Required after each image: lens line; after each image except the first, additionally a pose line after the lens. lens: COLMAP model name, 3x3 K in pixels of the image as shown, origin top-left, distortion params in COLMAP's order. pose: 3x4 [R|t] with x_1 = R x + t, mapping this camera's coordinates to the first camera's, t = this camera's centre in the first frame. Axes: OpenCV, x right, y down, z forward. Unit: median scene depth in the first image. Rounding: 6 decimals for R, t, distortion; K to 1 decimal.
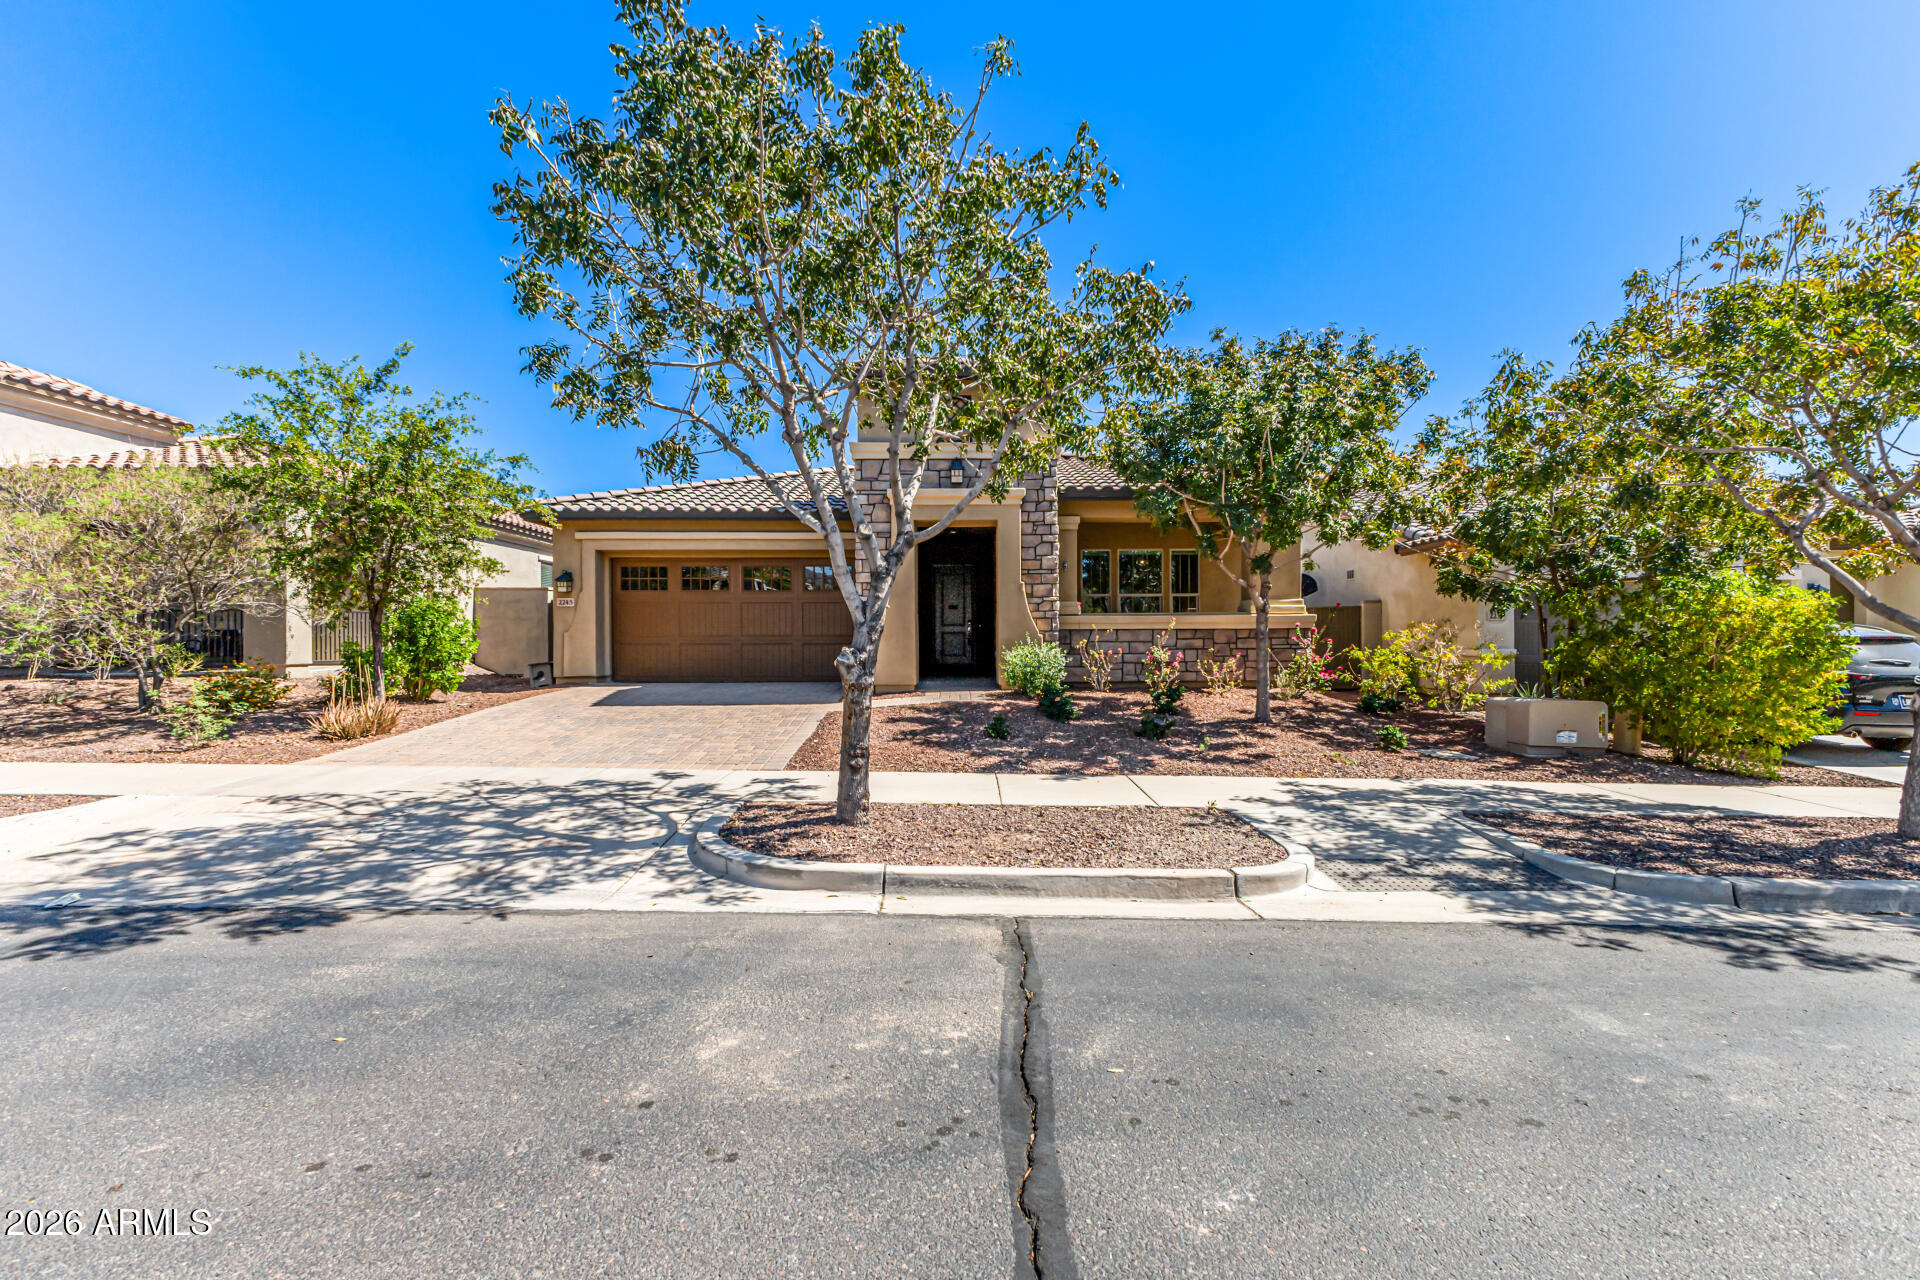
lens RADIAL K [[843.4, 0, 960.3], [0, 843.4, 632.4], [0, 0, 1]] dist [0.001952, 0.000527]
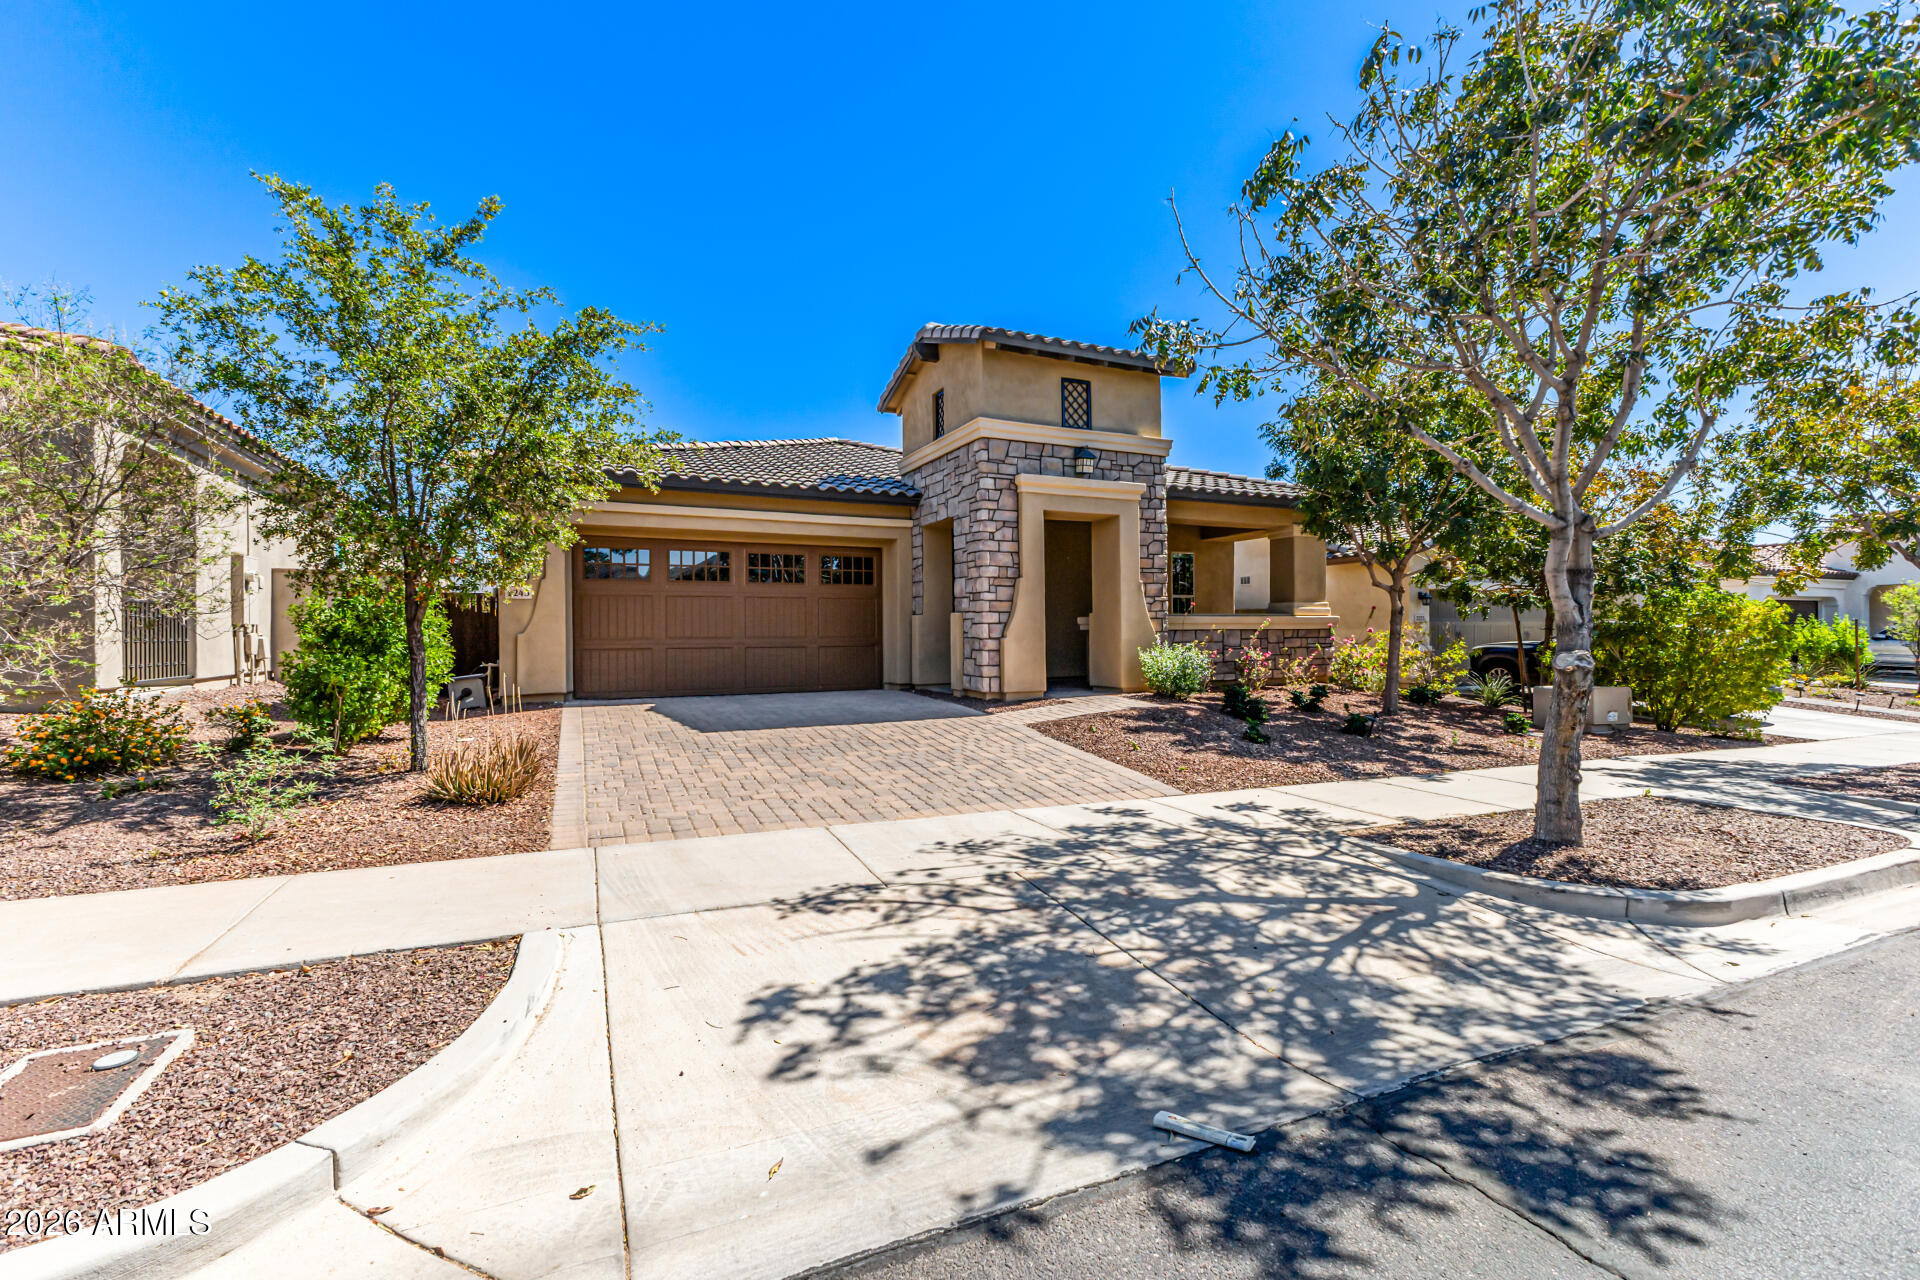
lens RADIAL K [[843.4, 0, 960.3], [0, 843.4, 632.4], [0, 0, 1]] dist [0.001952, 0.000527]
pose [[0.910744, 0.001092, 0.412969, -0.562842], [-0.001936, 0.999997, 0.001625, -0.002072], [-0.412966, -0.002280, 0.910744, 0.224882]]
